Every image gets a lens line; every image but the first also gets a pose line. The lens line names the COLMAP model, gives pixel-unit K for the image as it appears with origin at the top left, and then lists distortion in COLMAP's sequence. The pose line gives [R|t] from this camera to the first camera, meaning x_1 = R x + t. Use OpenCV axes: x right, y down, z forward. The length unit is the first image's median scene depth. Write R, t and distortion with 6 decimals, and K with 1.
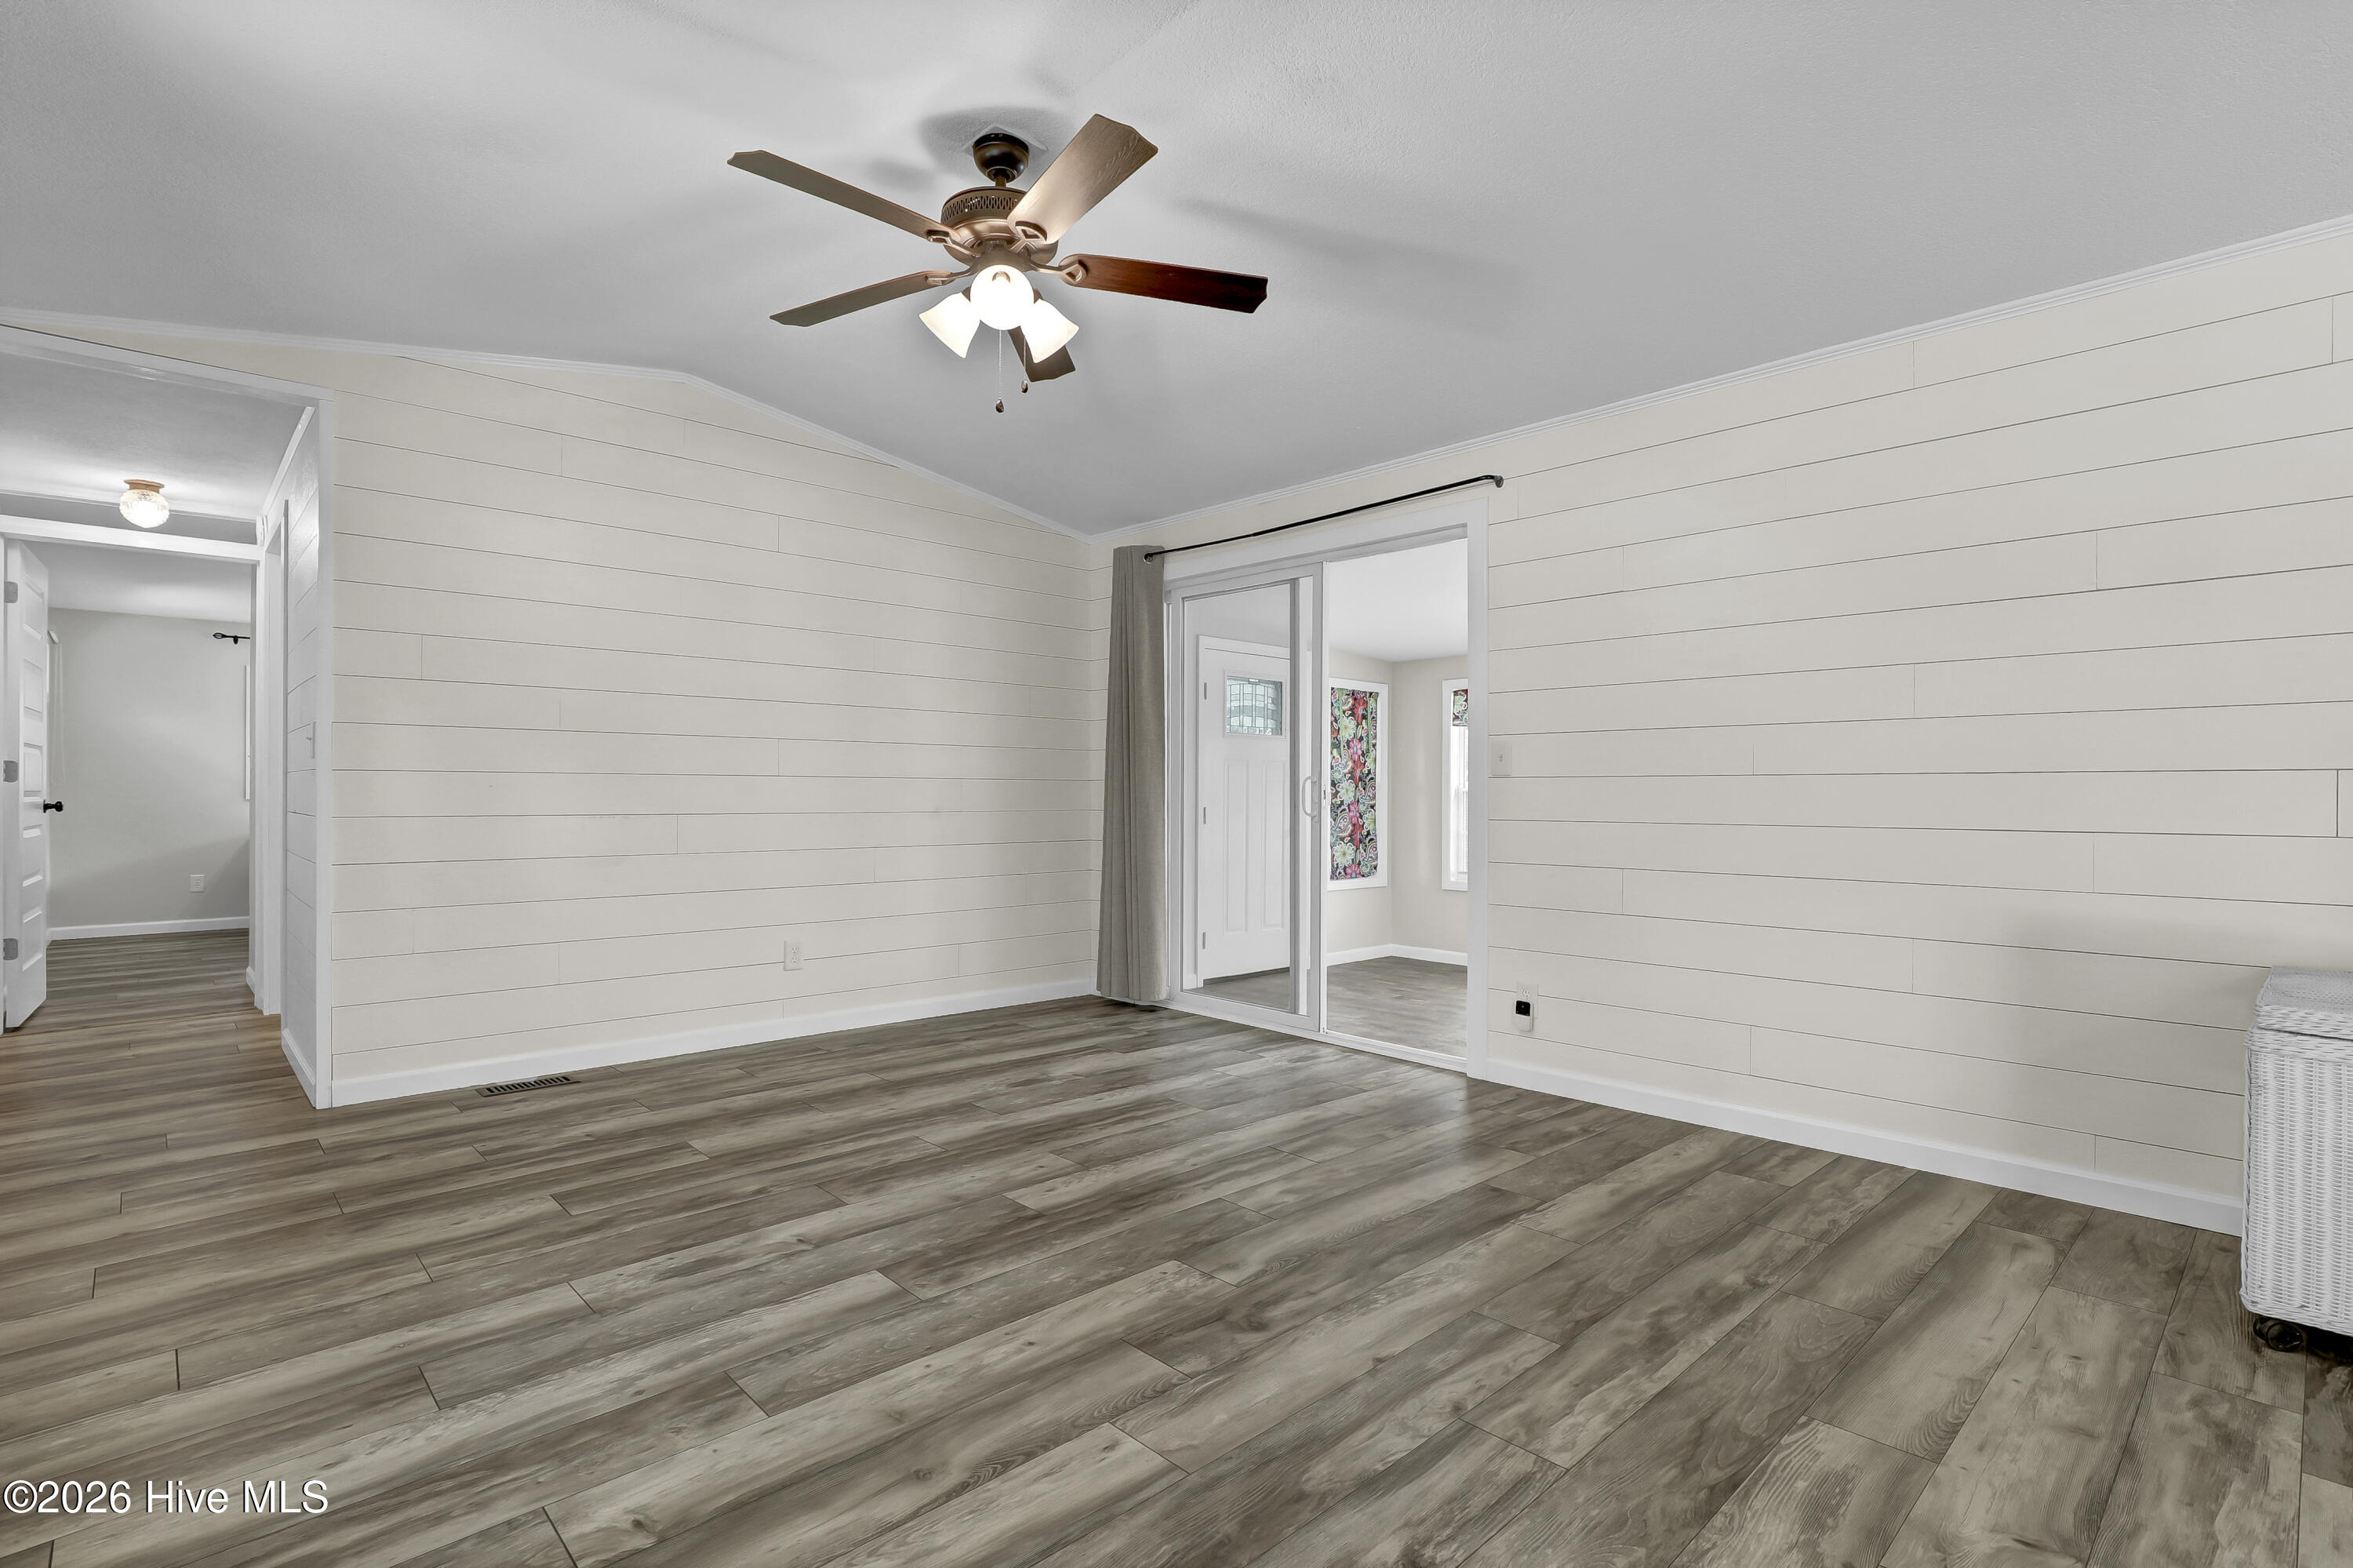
lens RADIAL K [[1102.0, 0, 1193.0], [0, 1102.0, 822.1], [0, 0, 1]] dist [-0.020028, 0.006667]
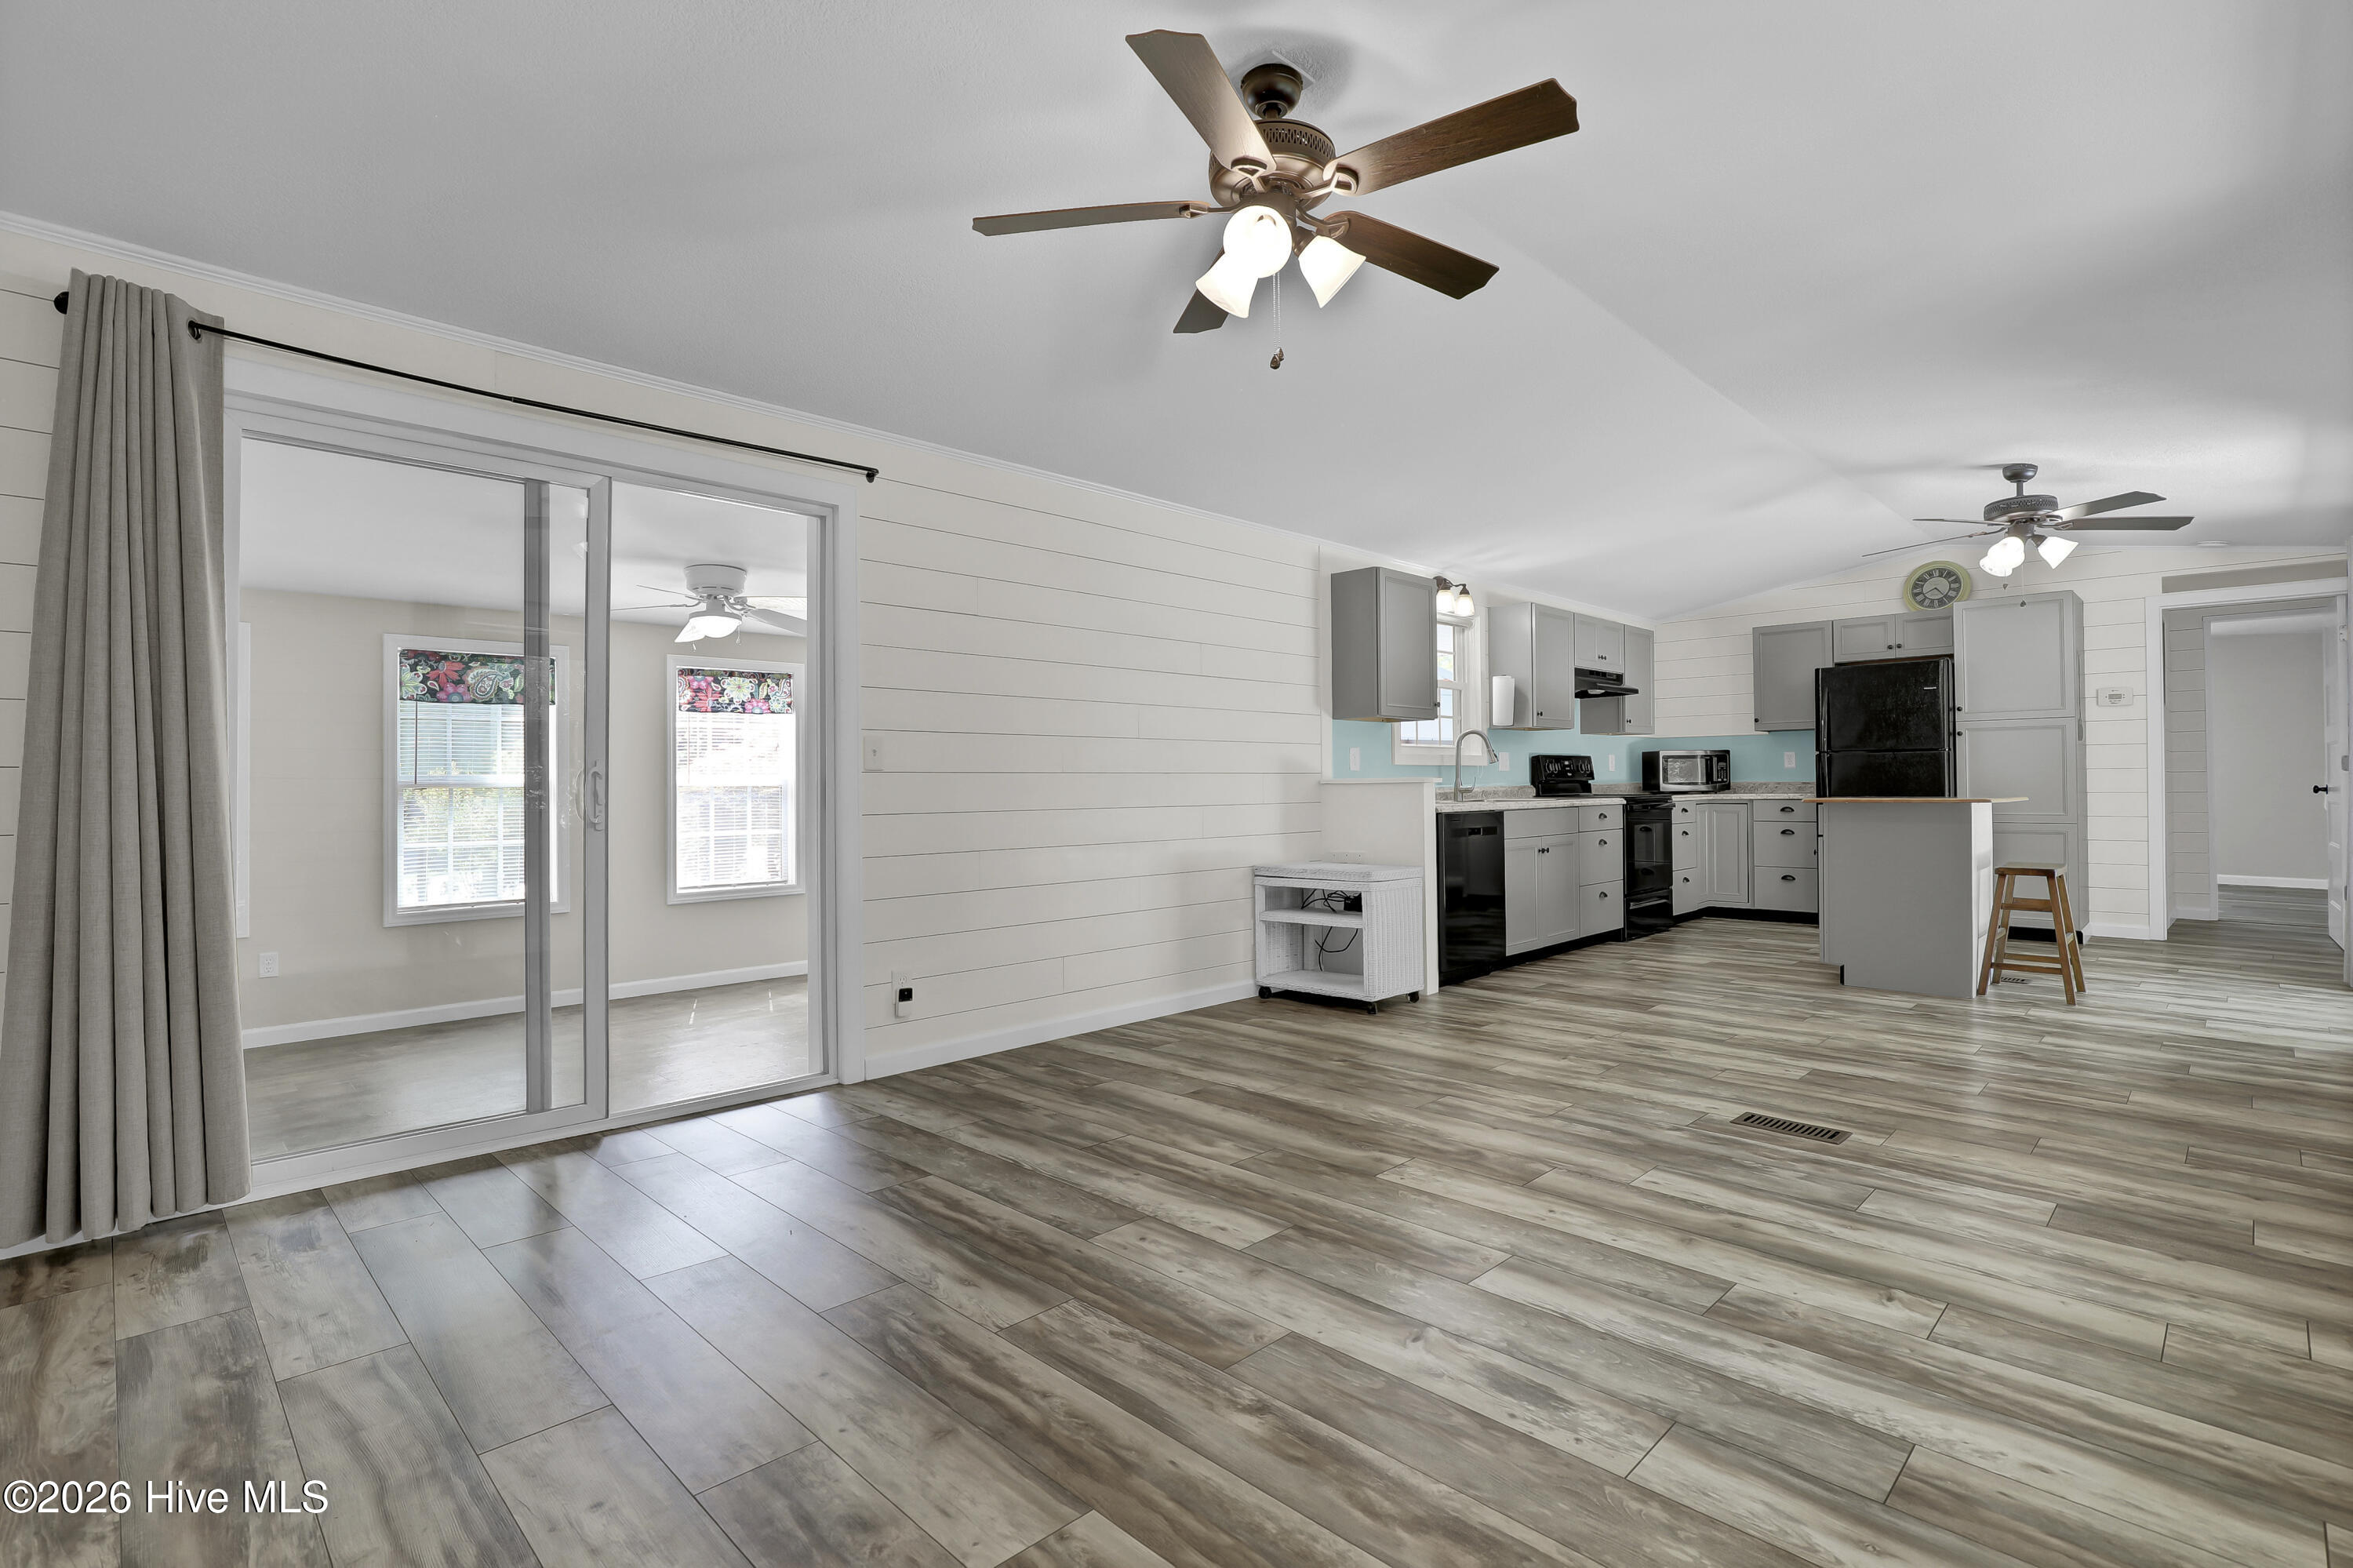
lens RADIAL K [[1102.0, 0, 1201.3], [0, 1102.0, 773.6], [0, 0, 1]] dist [-0.020028, 0.006667]
pose [[-0.030495, 0.010183, 0.999483, -1.231578], [0.033296, 0.999403, -0.009167, -0.031775], [-0.998980, 0.032999, -0.030816, 1.240941]]
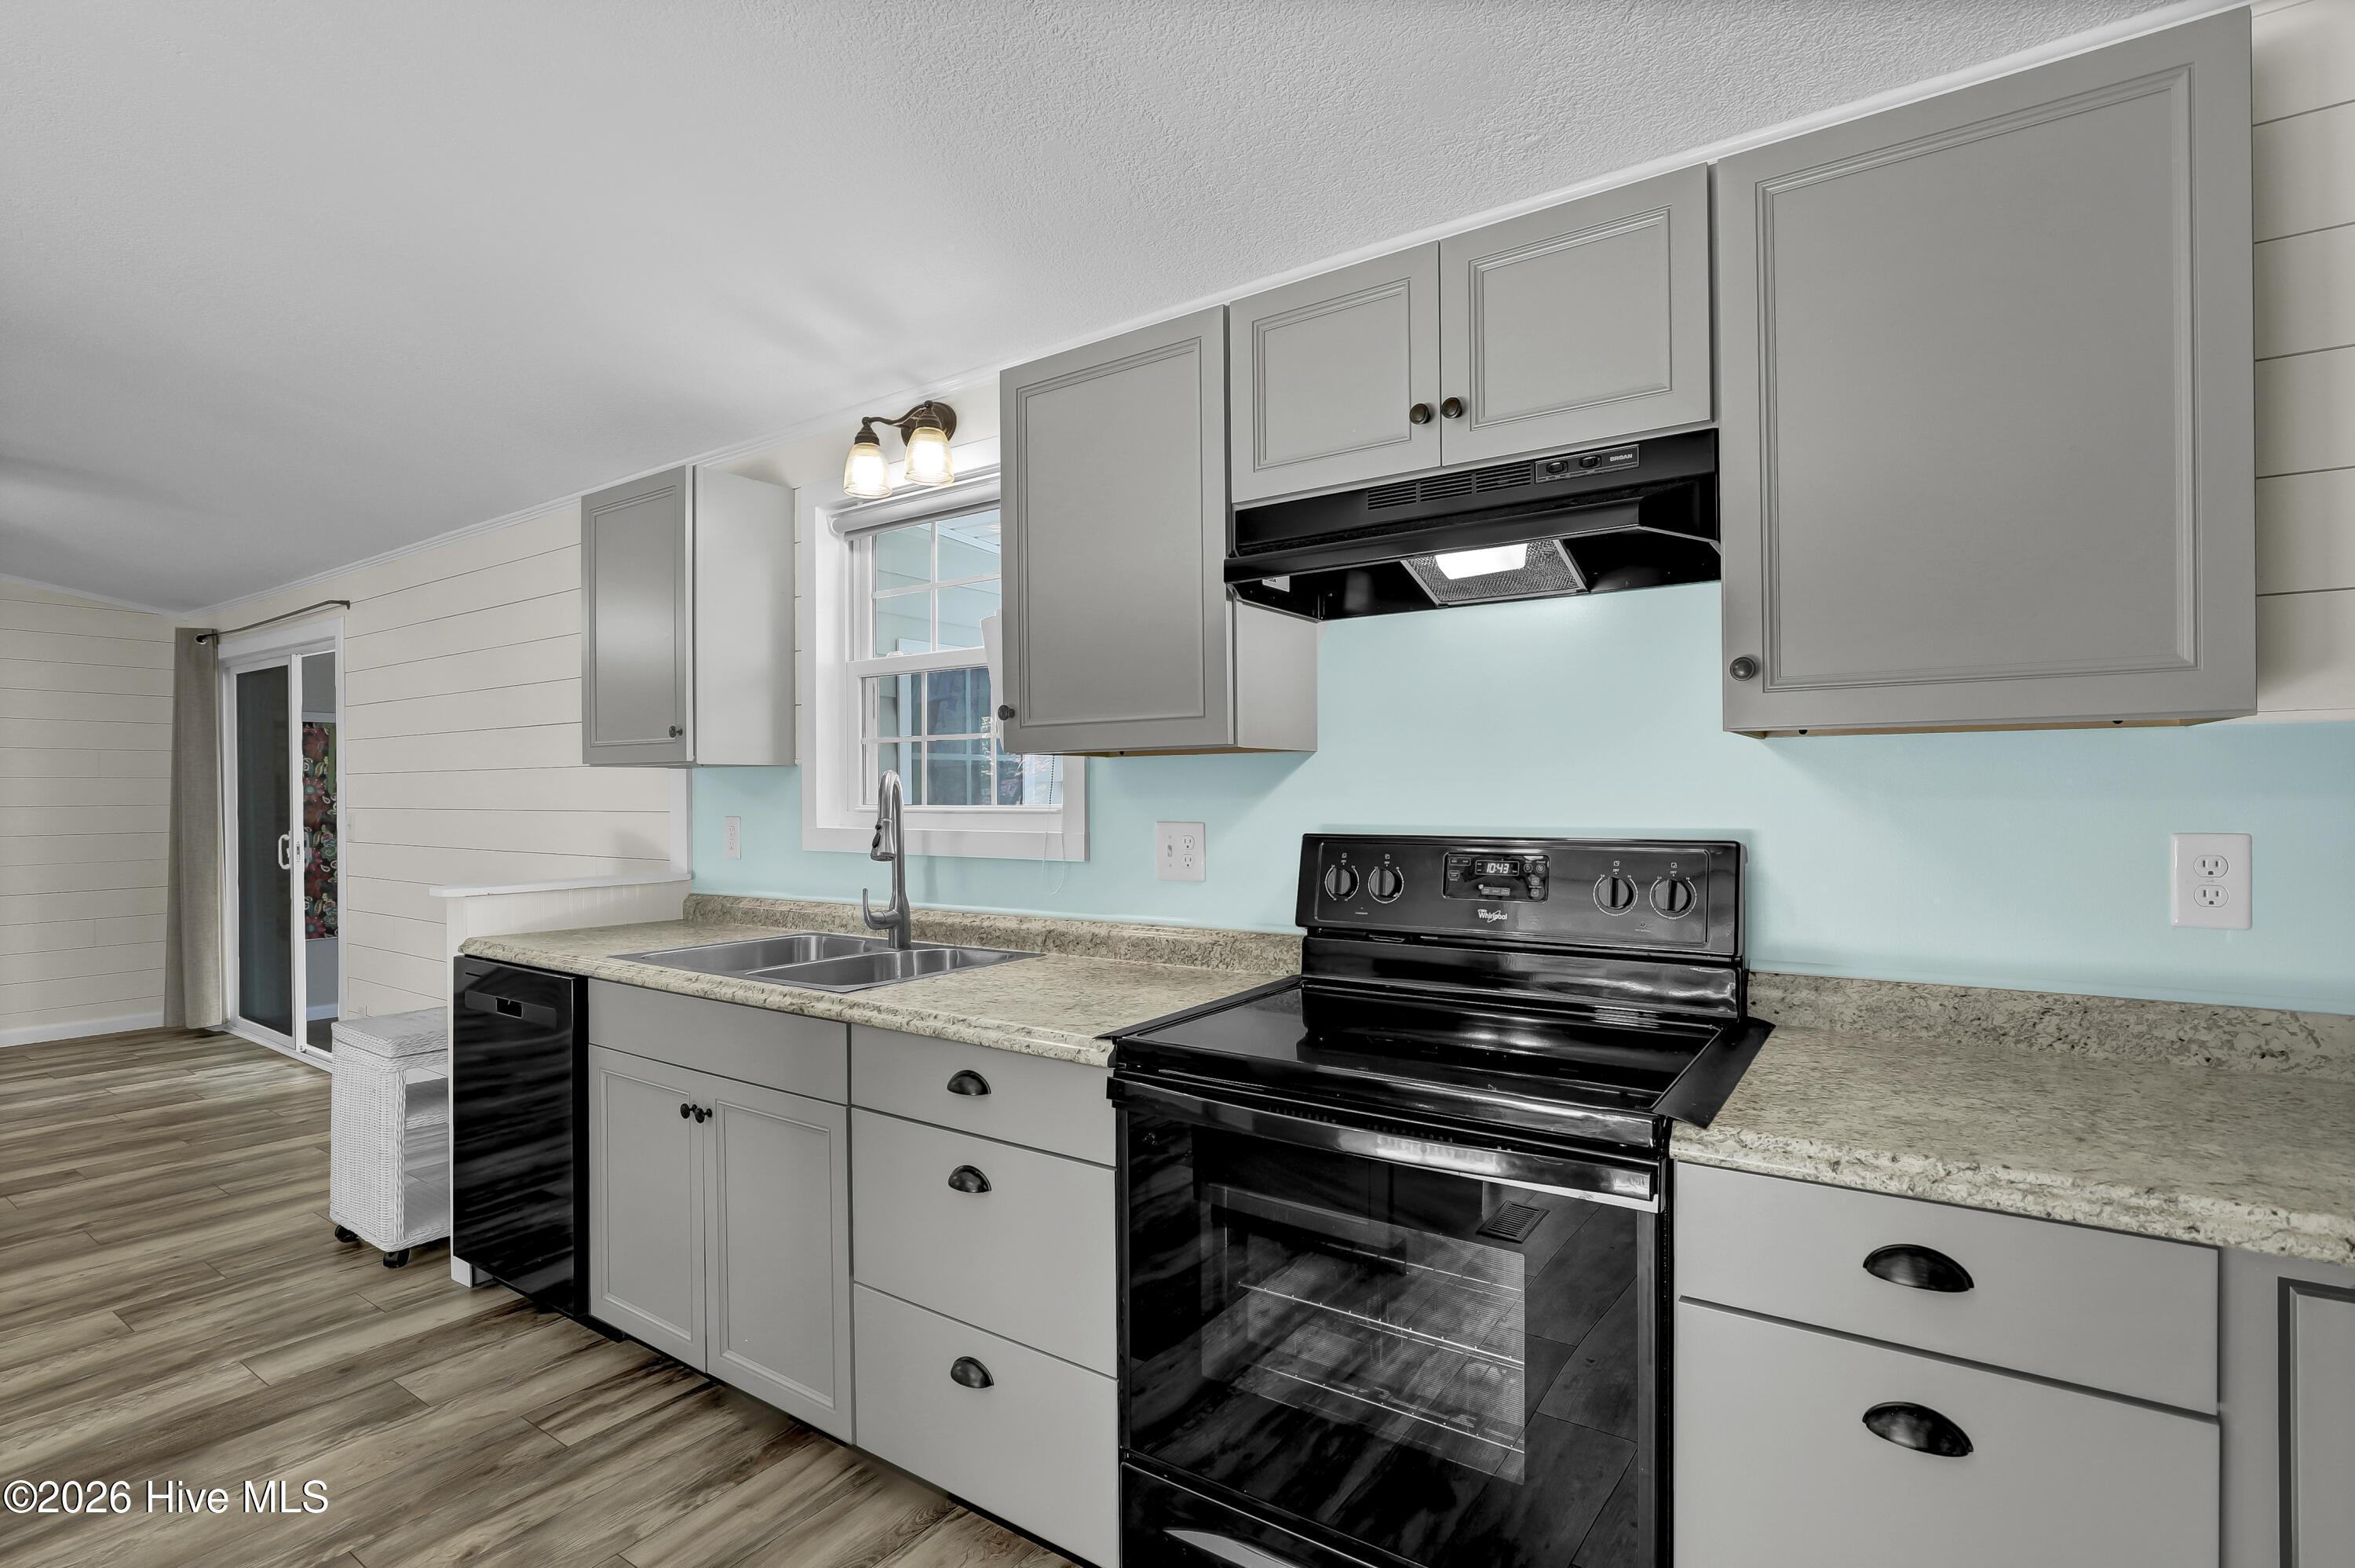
lens RADIAL K [[1102.7, 0, 1190.0], [0, 1102.7, 788.8], [0, 0, 1]] dist [-0.020028, 0.006667]
pose [[0.978455, -0.008259, 0.206293, 1.615578], [0.012993, 0.999682, -0.021601, -0.100969], [-0.206049, 0.023816, 0.978252, -0.694813]]
